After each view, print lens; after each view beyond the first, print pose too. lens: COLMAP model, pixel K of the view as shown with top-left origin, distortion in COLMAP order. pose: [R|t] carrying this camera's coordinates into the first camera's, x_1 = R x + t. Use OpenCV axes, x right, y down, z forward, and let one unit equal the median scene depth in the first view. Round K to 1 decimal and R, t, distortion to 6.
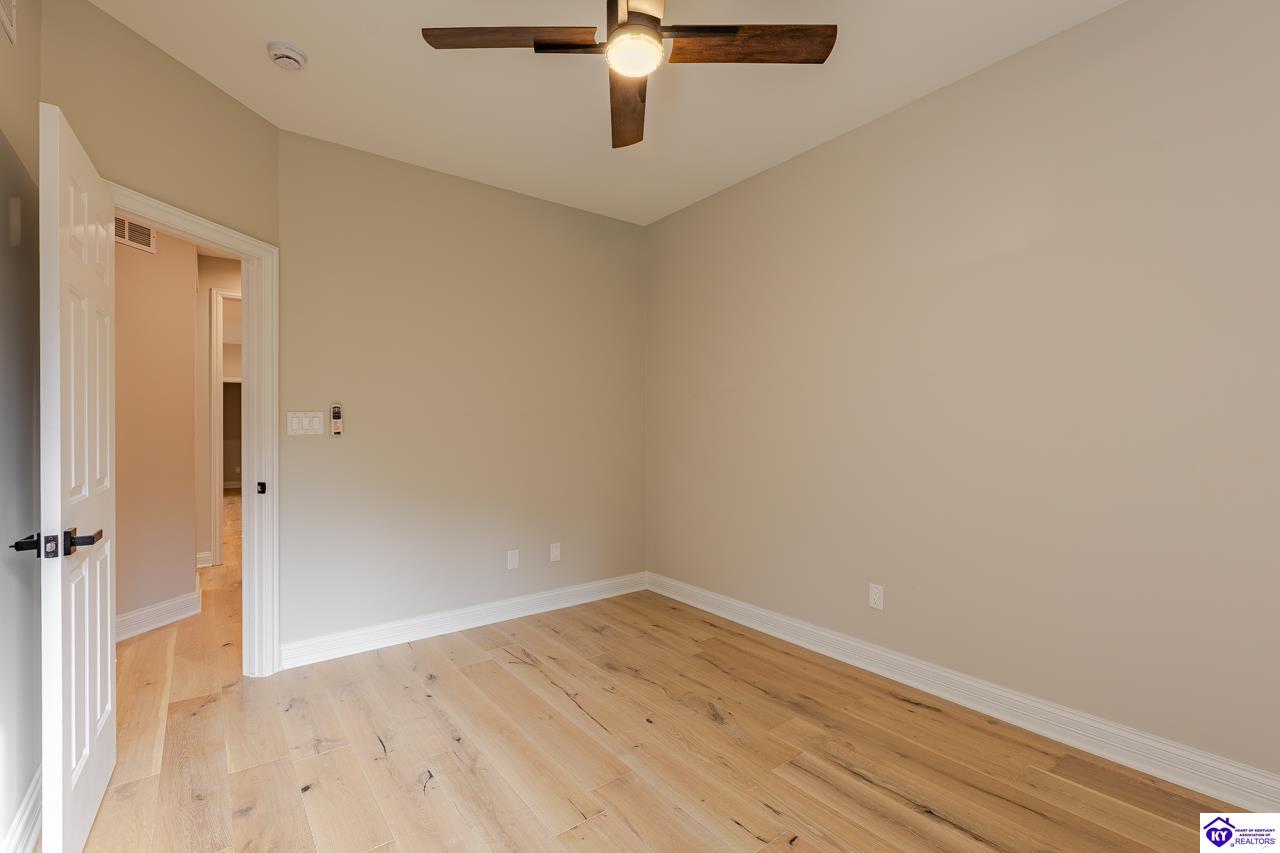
lens RADIAL K [[580.1, 0, 649.7], [0, 580.1, 429.2], [0, 0, 1]] dist [0.008282, -0.000974]
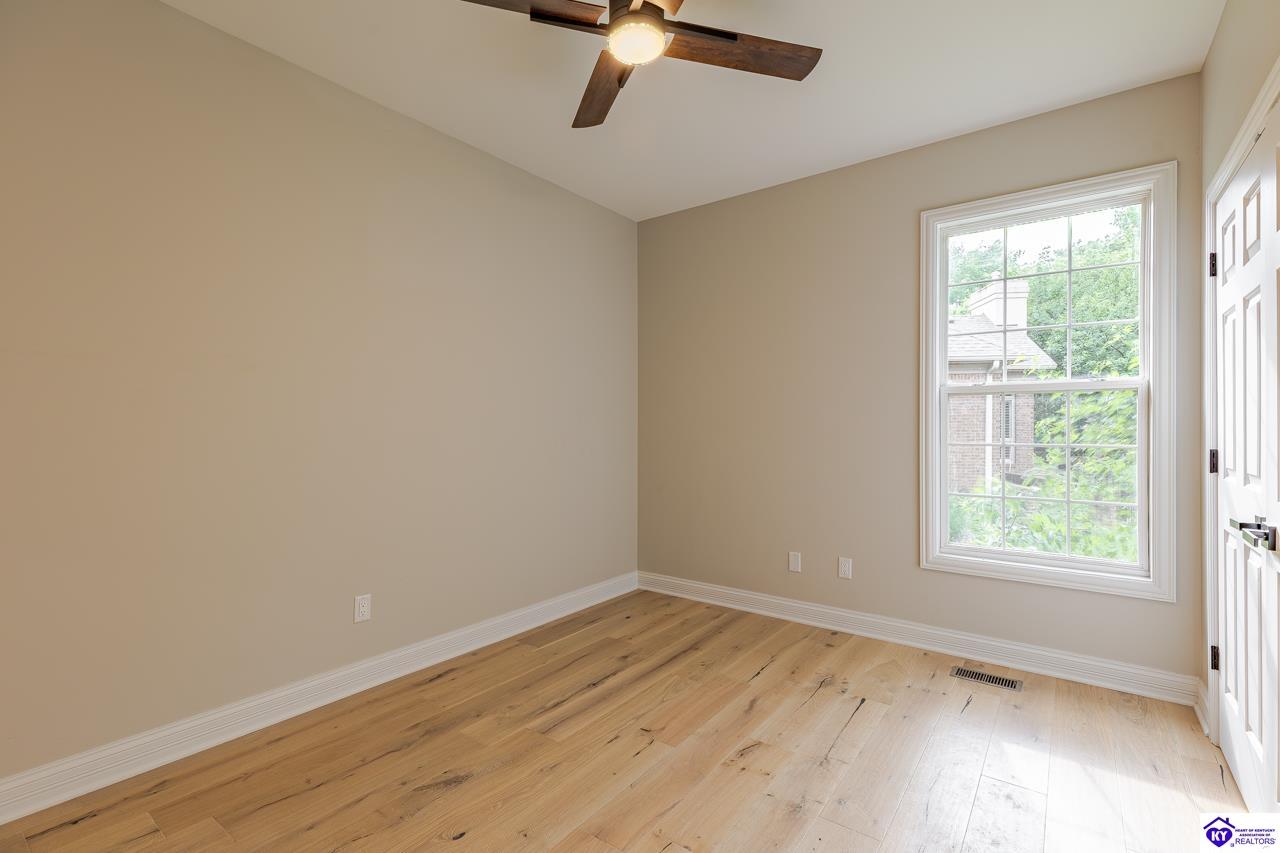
lens RADIAL K [[580.1, 0, 646.7], [0, 580.1, 422.4], [0, 0, 1]] dist [0.008282, -0.000974]
pose [[-0.271327, 0.010743, 0.962427, -0.682989], [0.006710, 0.999935, -0.009270, 0.002523], [-0.962464, 0.003942, -0.271381, 0.876073]]
